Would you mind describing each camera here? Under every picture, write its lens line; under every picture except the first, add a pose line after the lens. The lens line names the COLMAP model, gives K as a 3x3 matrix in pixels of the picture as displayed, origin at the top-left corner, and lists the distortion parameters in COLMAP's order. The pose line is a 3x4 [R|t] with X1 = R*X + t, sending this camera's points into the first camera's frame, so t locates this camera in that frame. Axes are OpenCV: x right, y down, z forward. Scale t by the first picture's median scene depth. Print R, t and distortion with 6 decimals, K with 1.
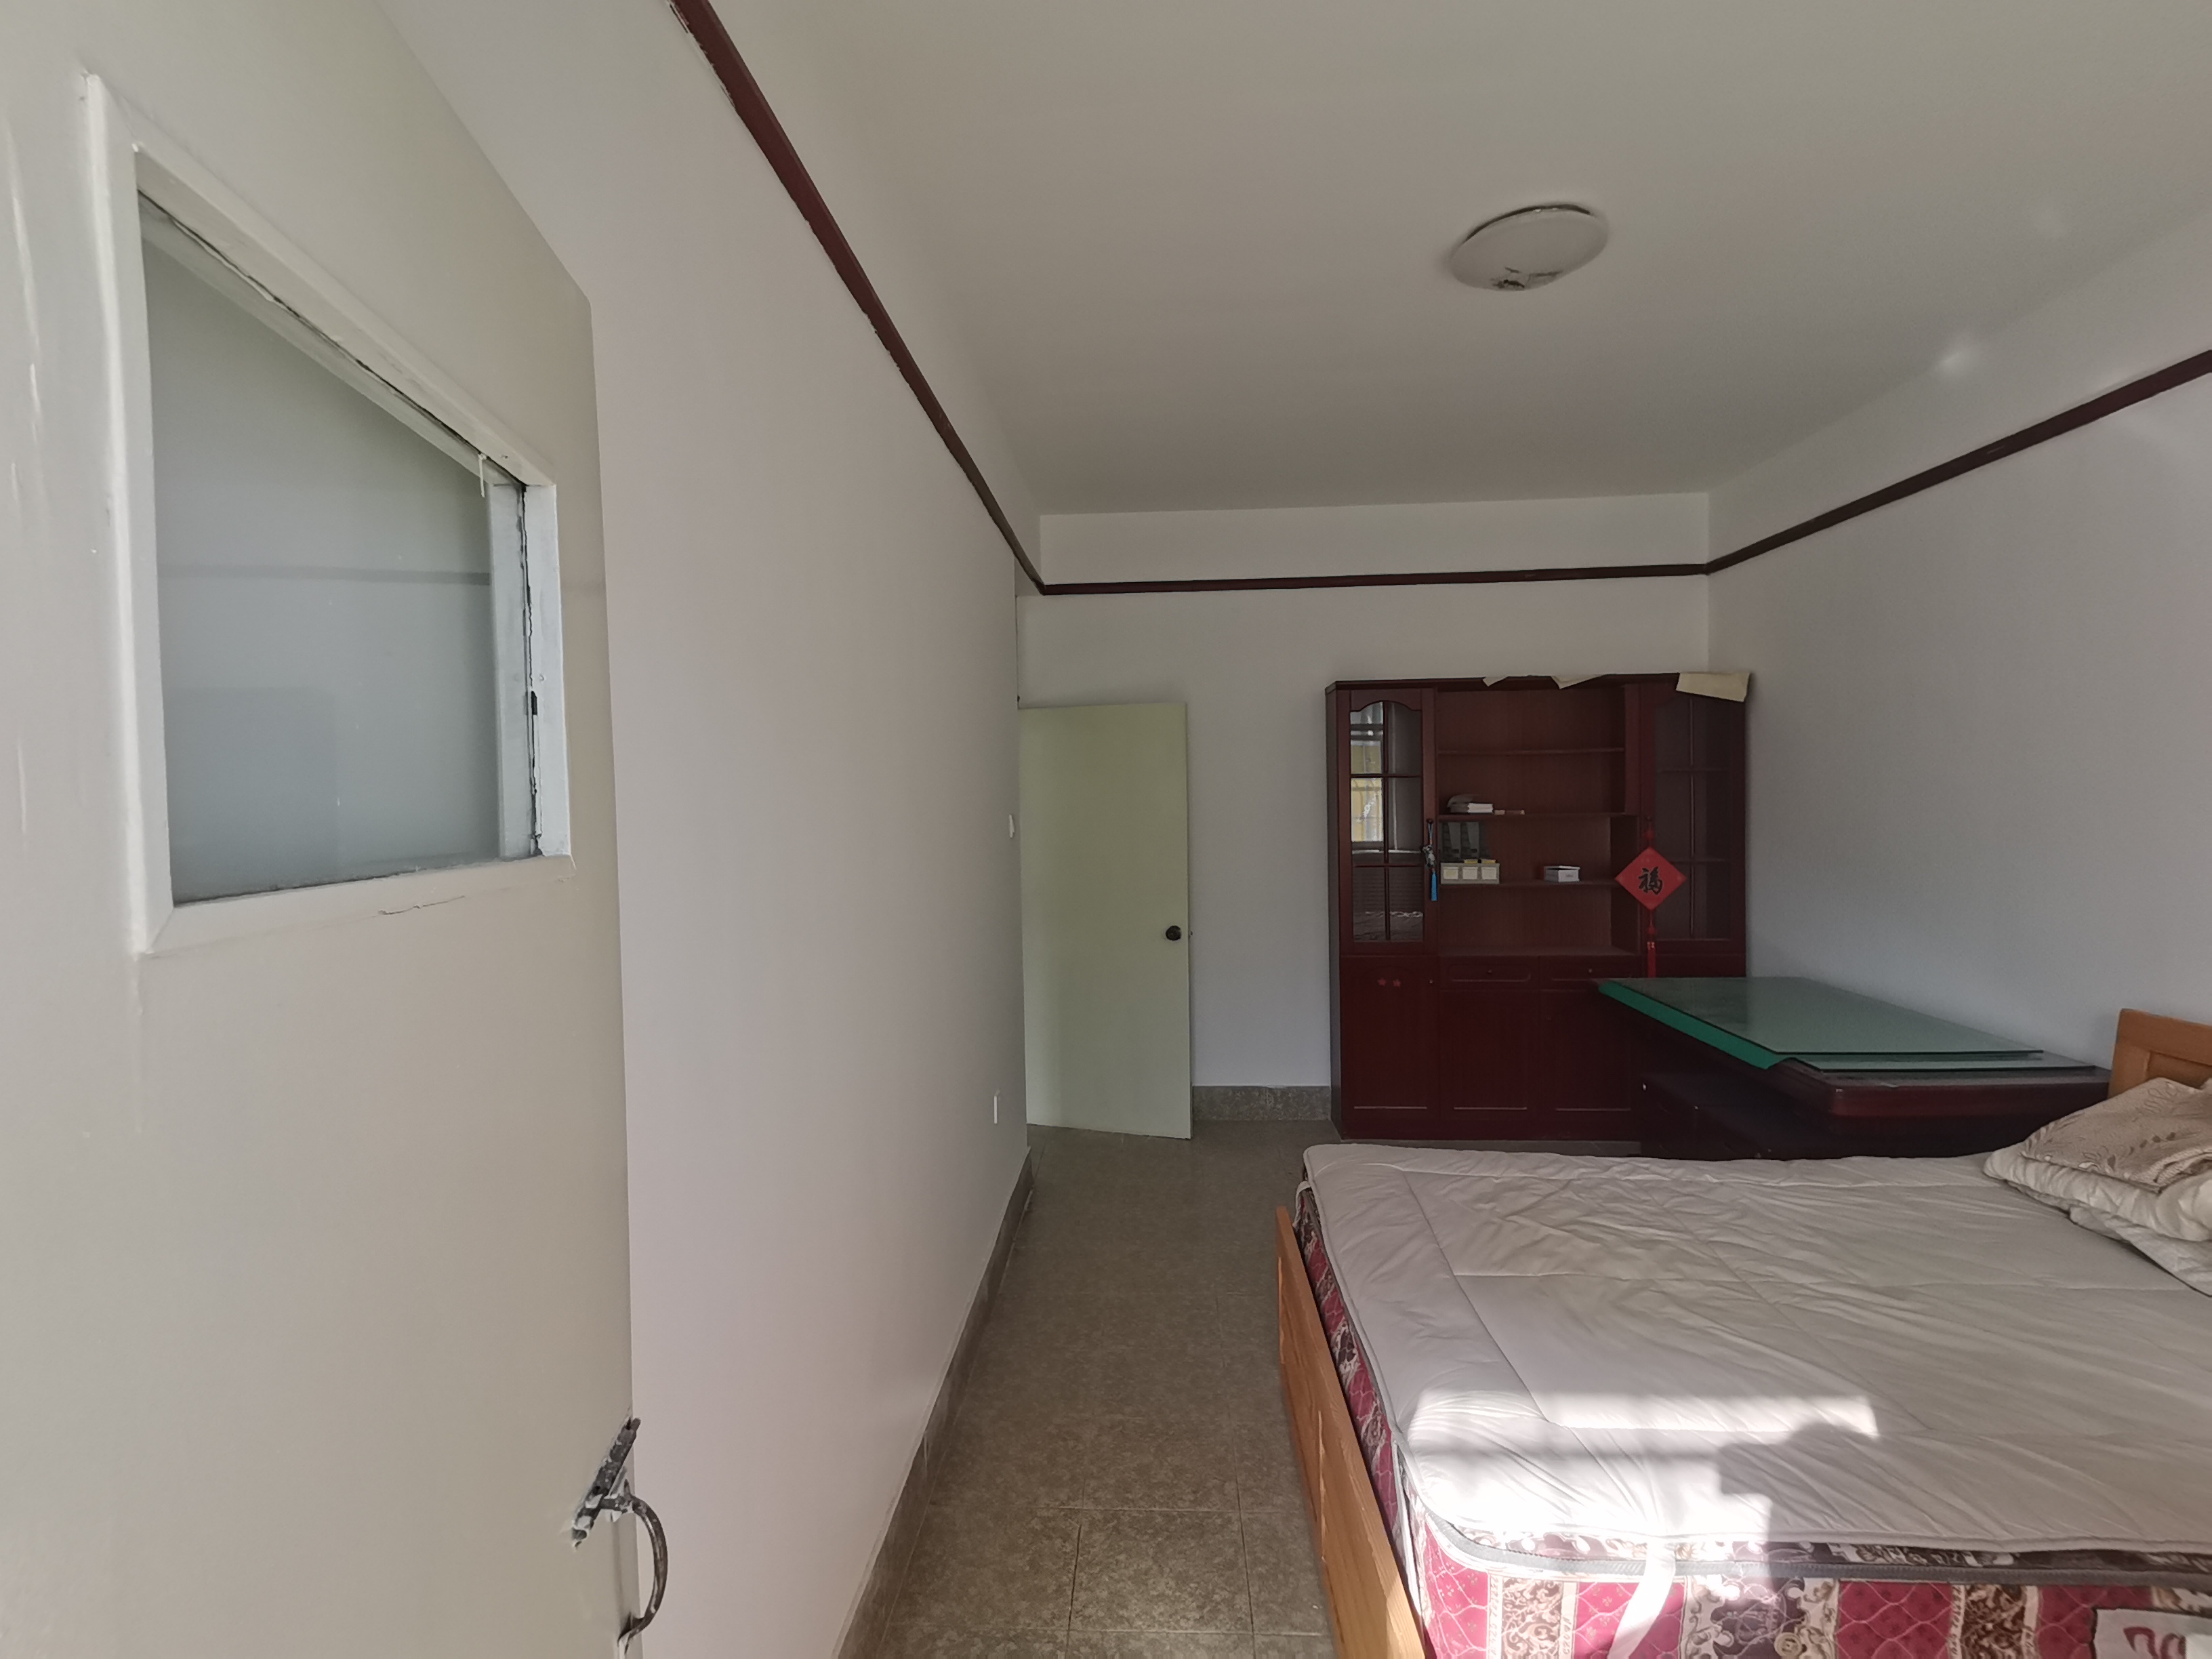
lens RADIAL K [[1095.9, 0, 1106.0], [0, 1095.9, 829.5], [0, 0, 1]] dist [0.040834, -0.029249]
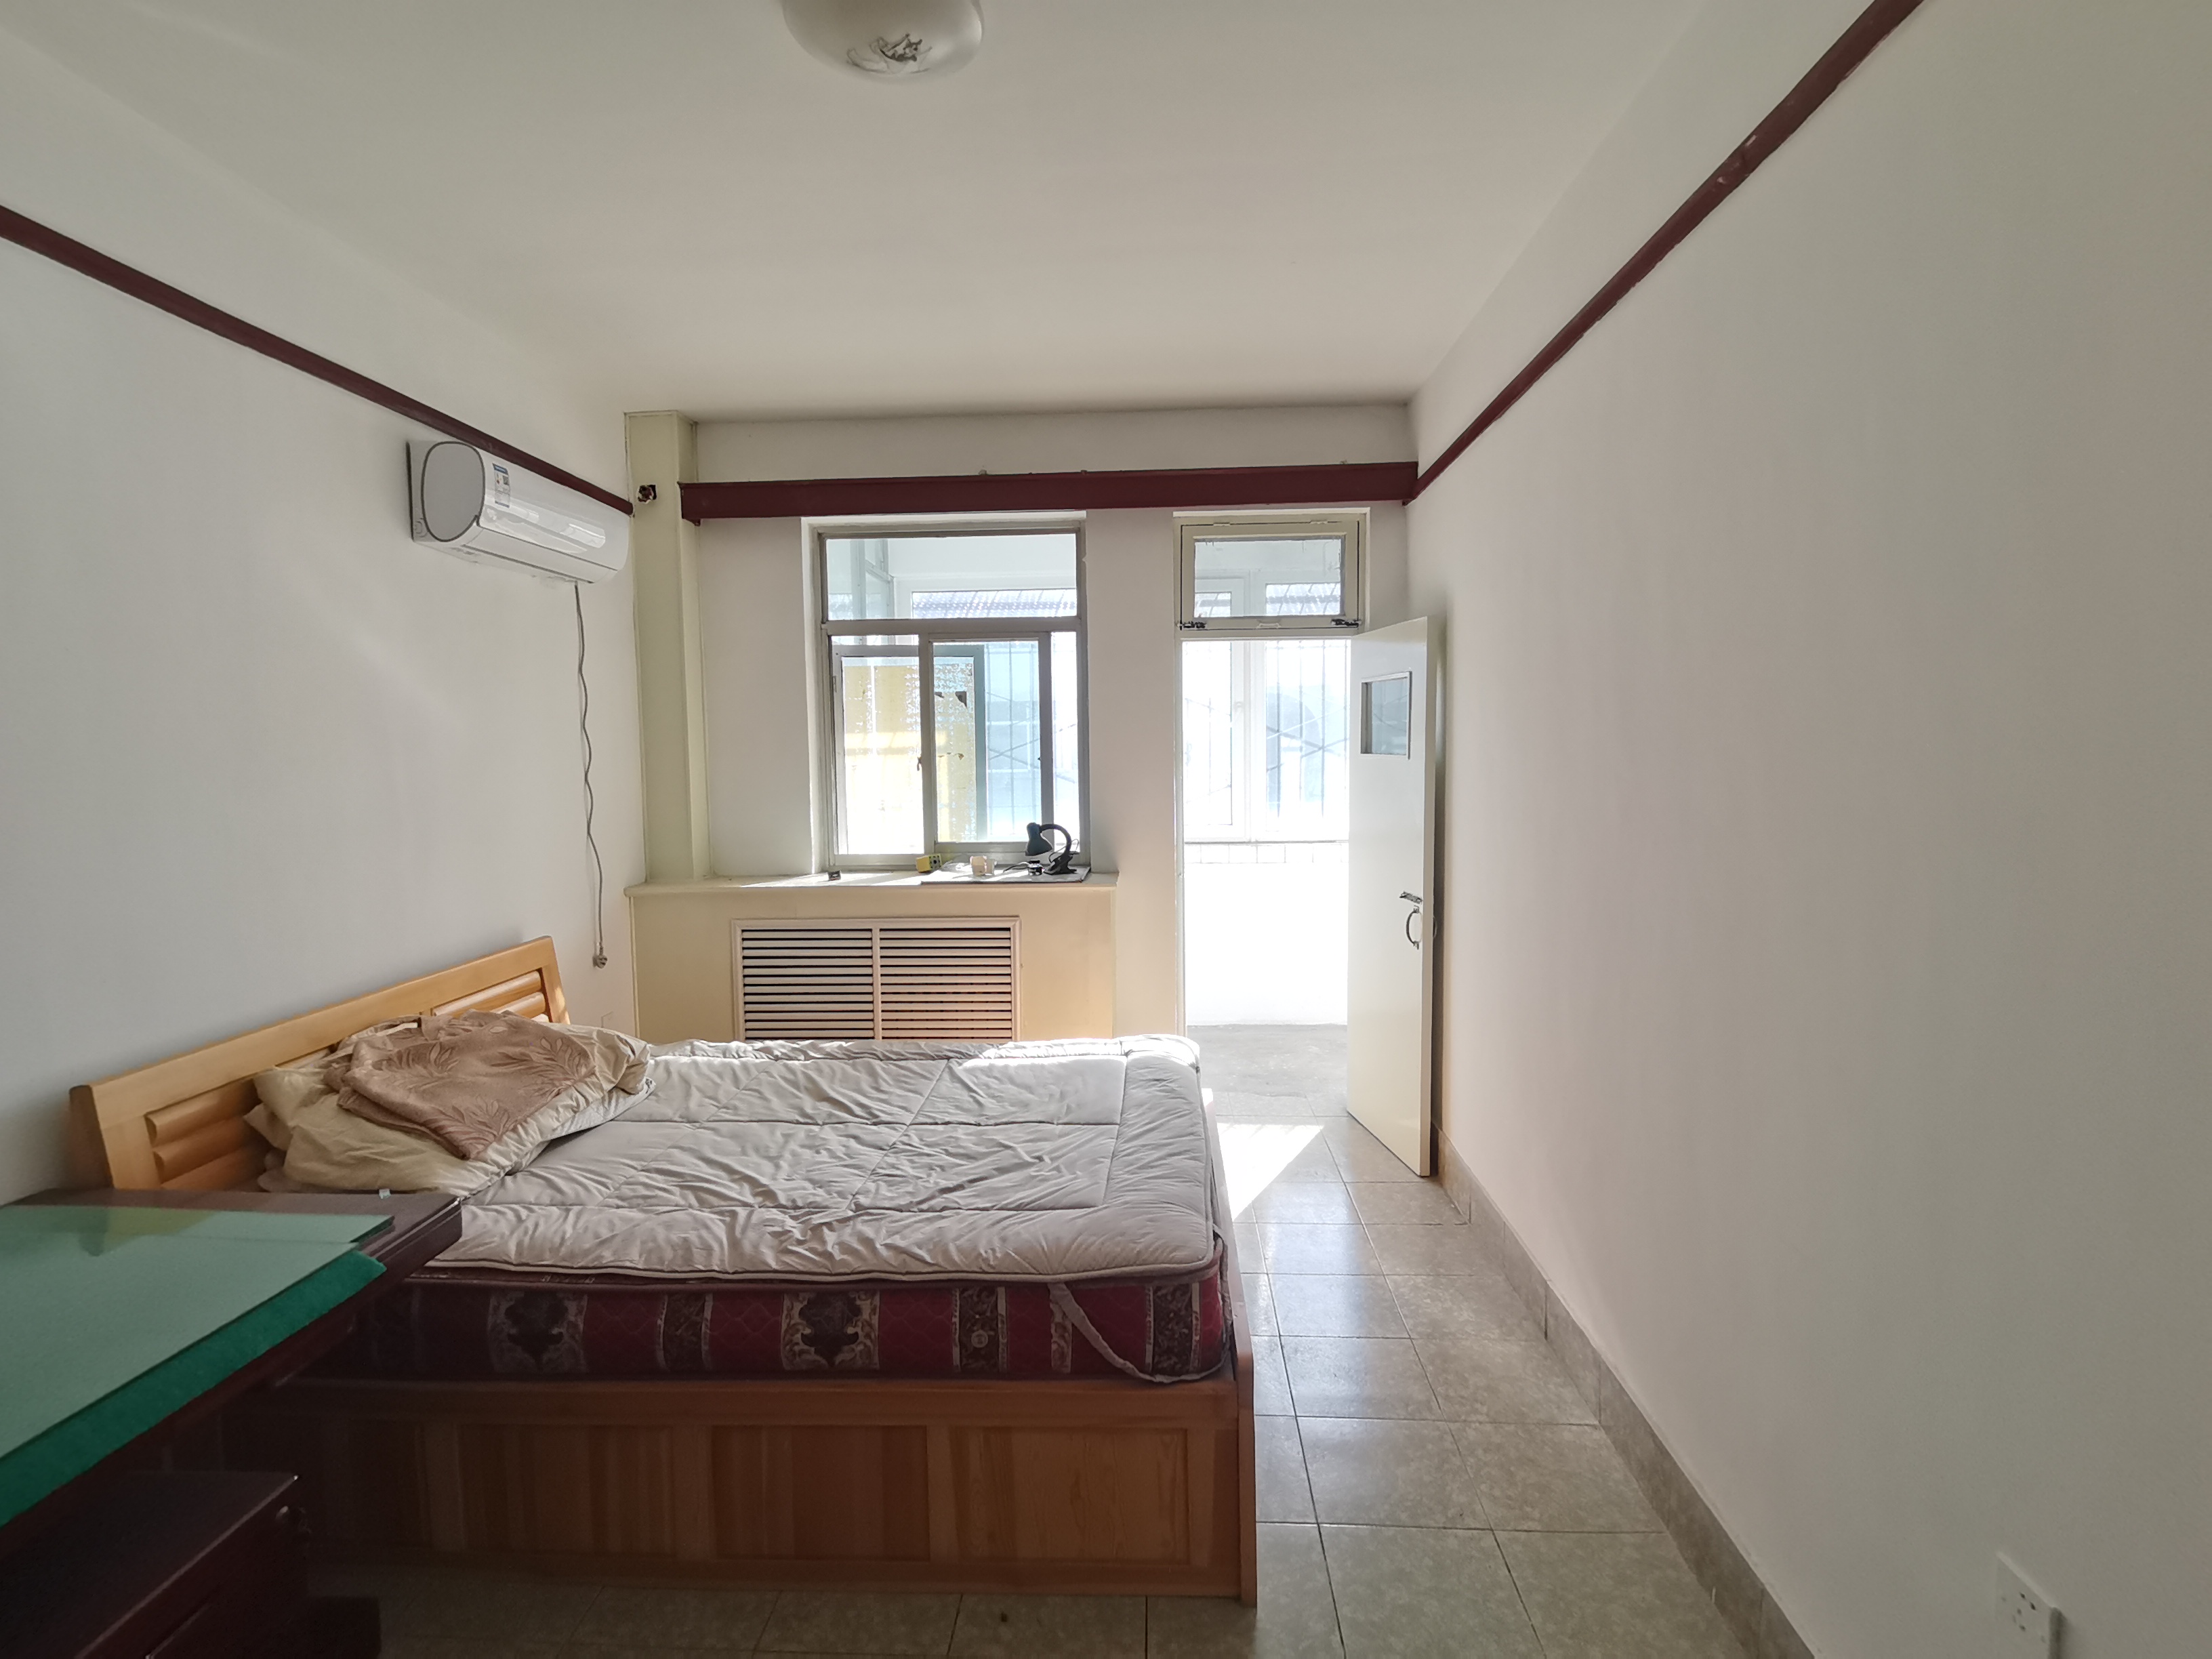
lens RADIAL K [[979.9, 0, 1106.0], [0, 979.9, 829.5], [0, 0, 1]] dist [-0.000459, -0.000020]
pose [[-0.999256, 0.035942, 0.014000, 0.287578], [0.037208, 0.993852, 0.104273, -0.058026], [-0.010166, 0.104716, -0.994450, 2.006954]]
